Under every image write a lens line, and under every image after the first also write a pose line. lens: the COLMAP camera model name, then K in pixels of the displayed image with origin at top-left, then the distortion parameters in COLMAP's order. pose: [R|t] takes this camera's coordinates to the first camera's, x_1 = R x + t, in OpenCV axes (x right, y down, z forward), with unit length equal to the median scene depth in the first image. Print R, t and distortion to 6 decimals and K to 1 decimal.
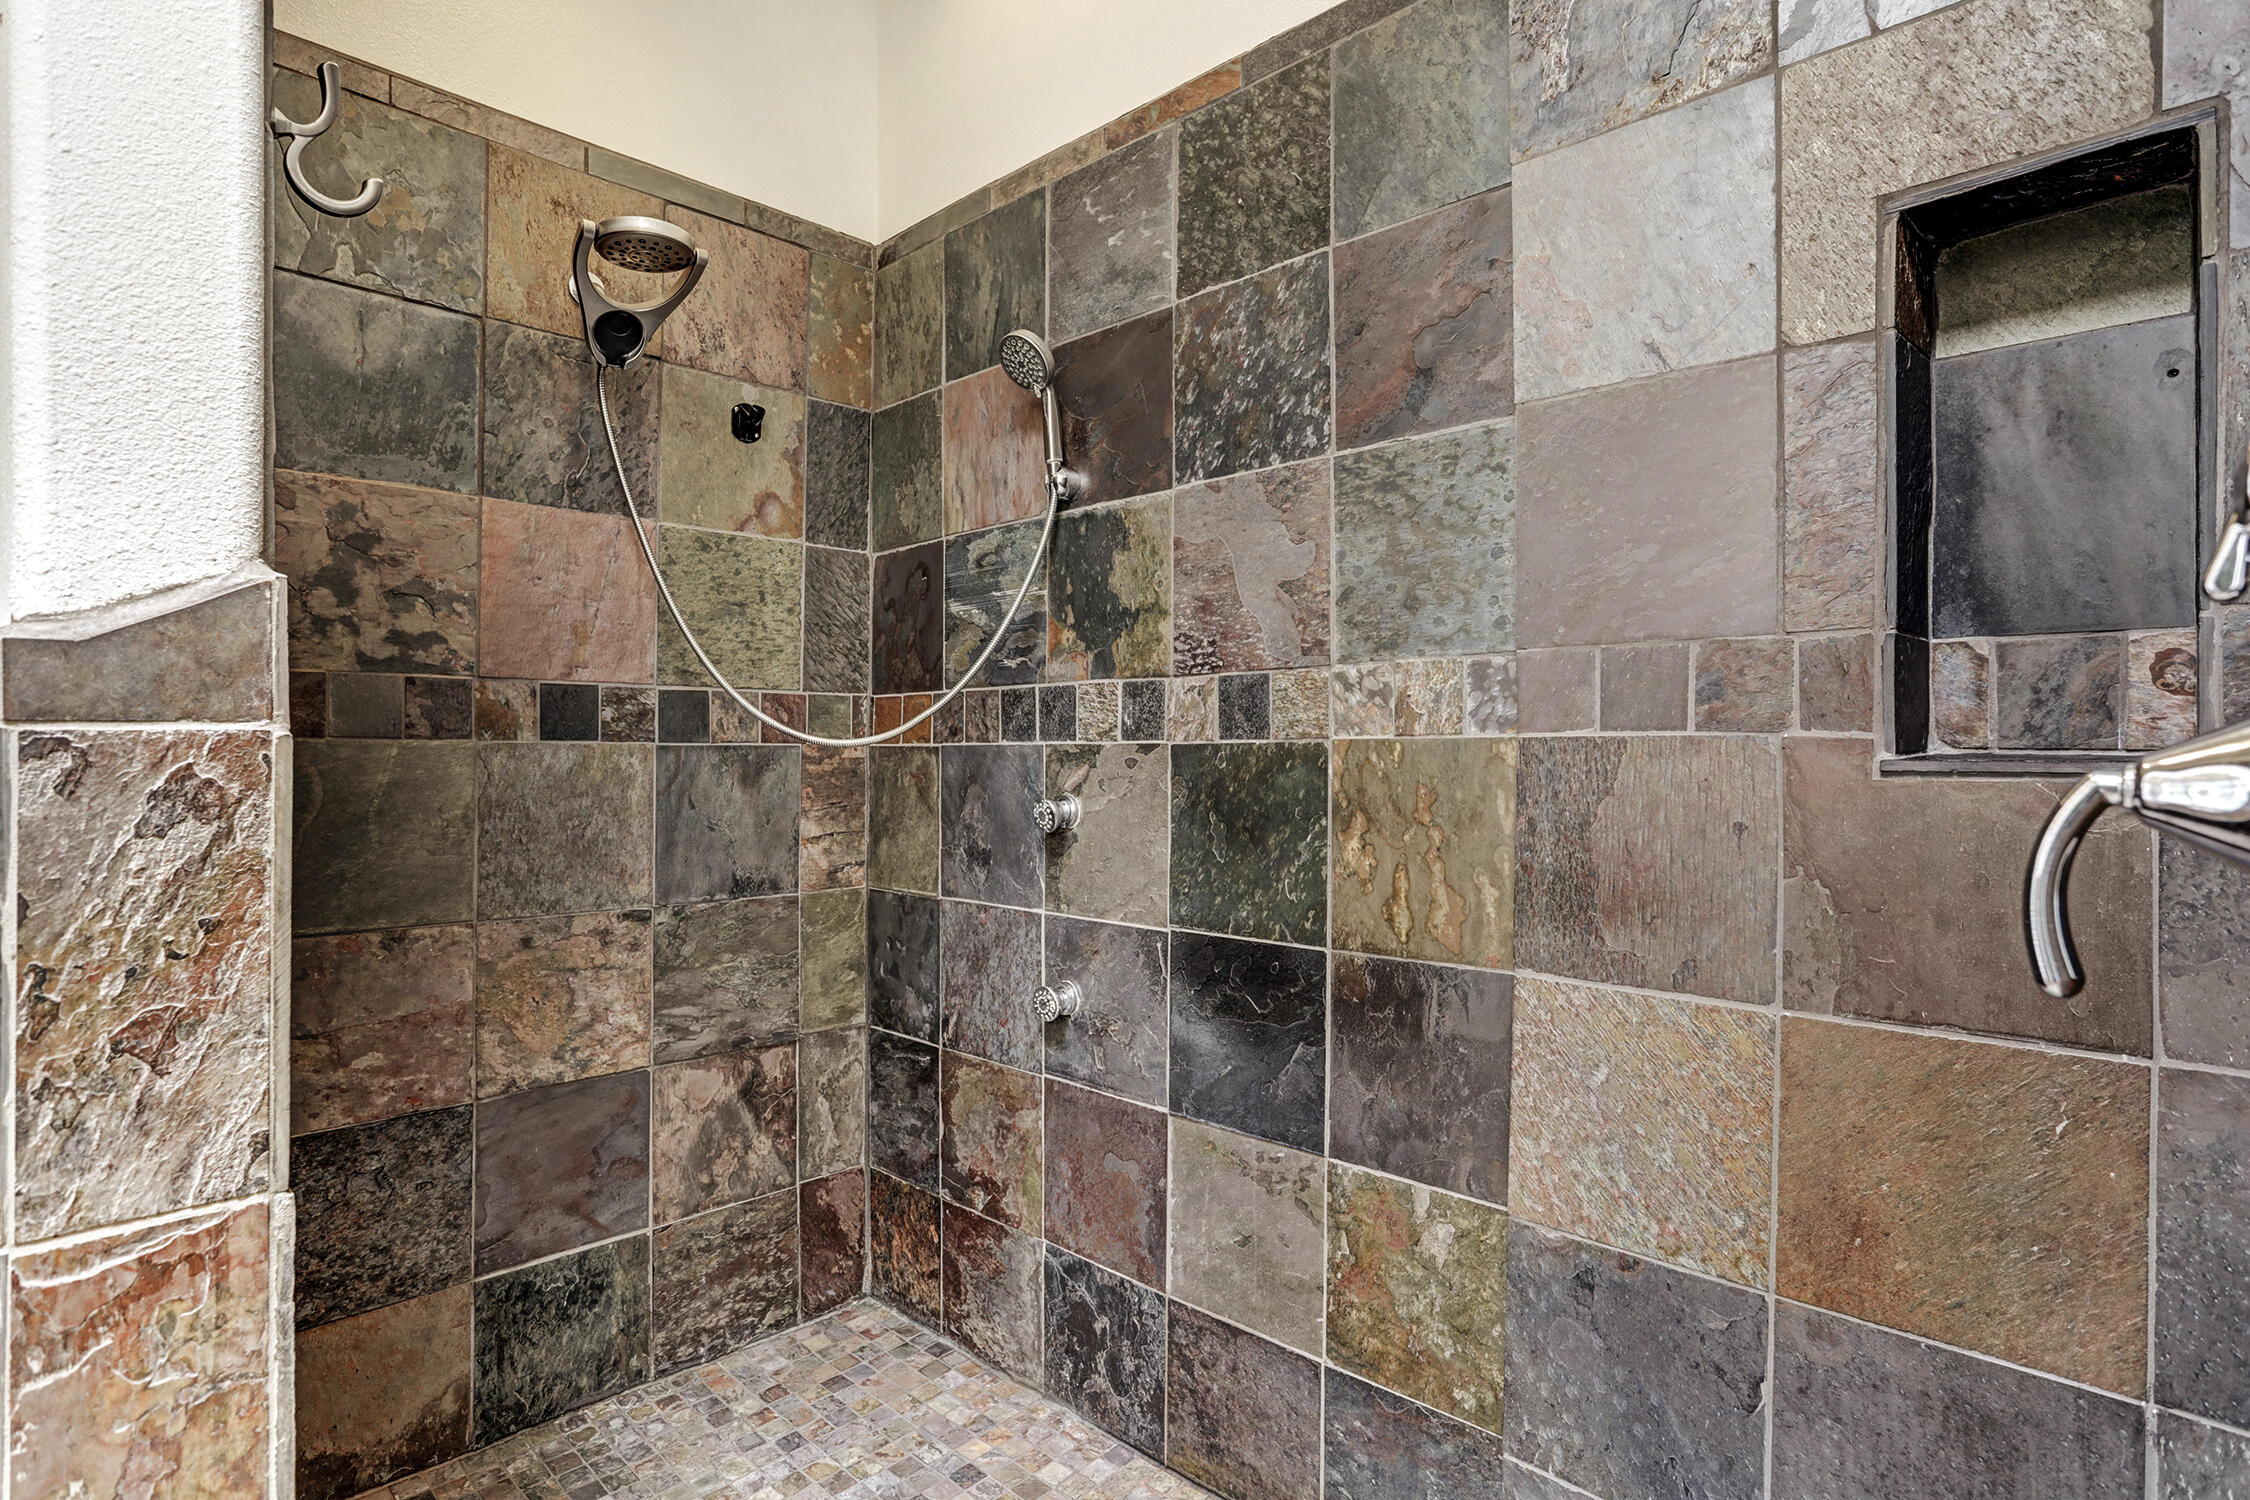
lens RADIAL K [[1176.7, 0, 1107.9], [0, 1176.7, 751.8], [0, 0, 1]] dist [-0.068421, 0.047108]
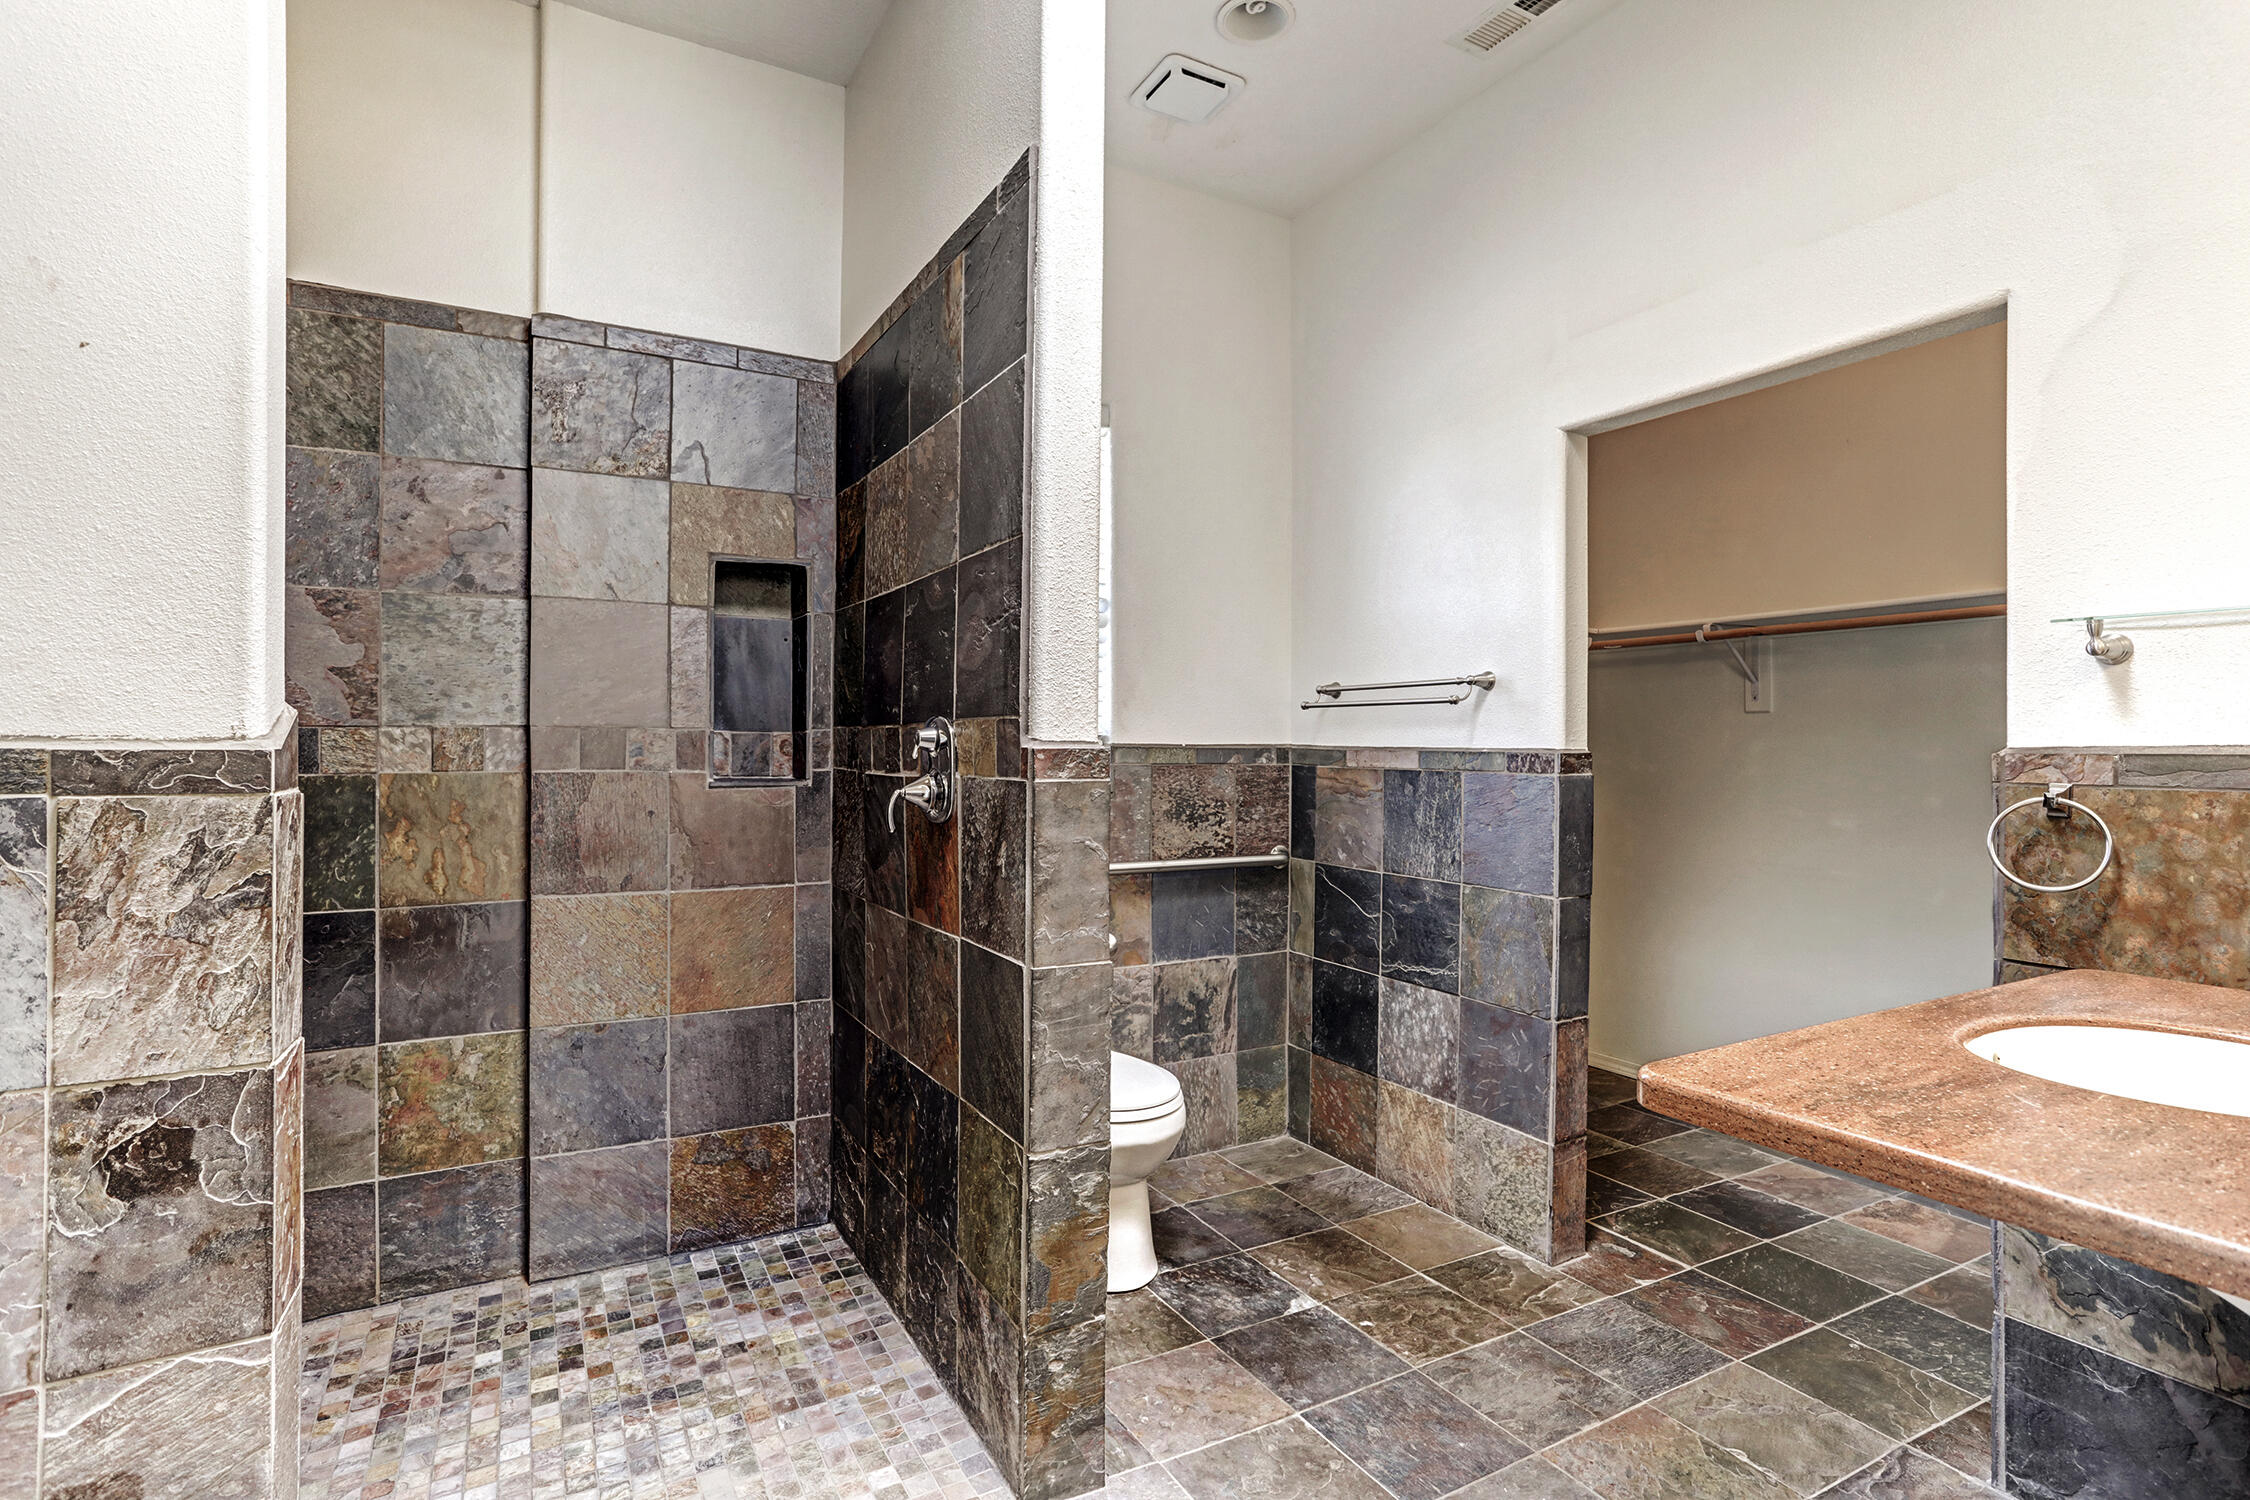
lens RADIAL K [[1080.6, 0, 1122.5], [0, 1080.6, 748.9], [0, 0, 1]] dist [-0.055414, 0.036933]
pose [[0.297726, 0.002954, 0.954647, -0.946615], [0.000357, 0.999995, -0.003206, -0.042344], [-0.954651, 0.001296, 0.297724, -0.398267]]
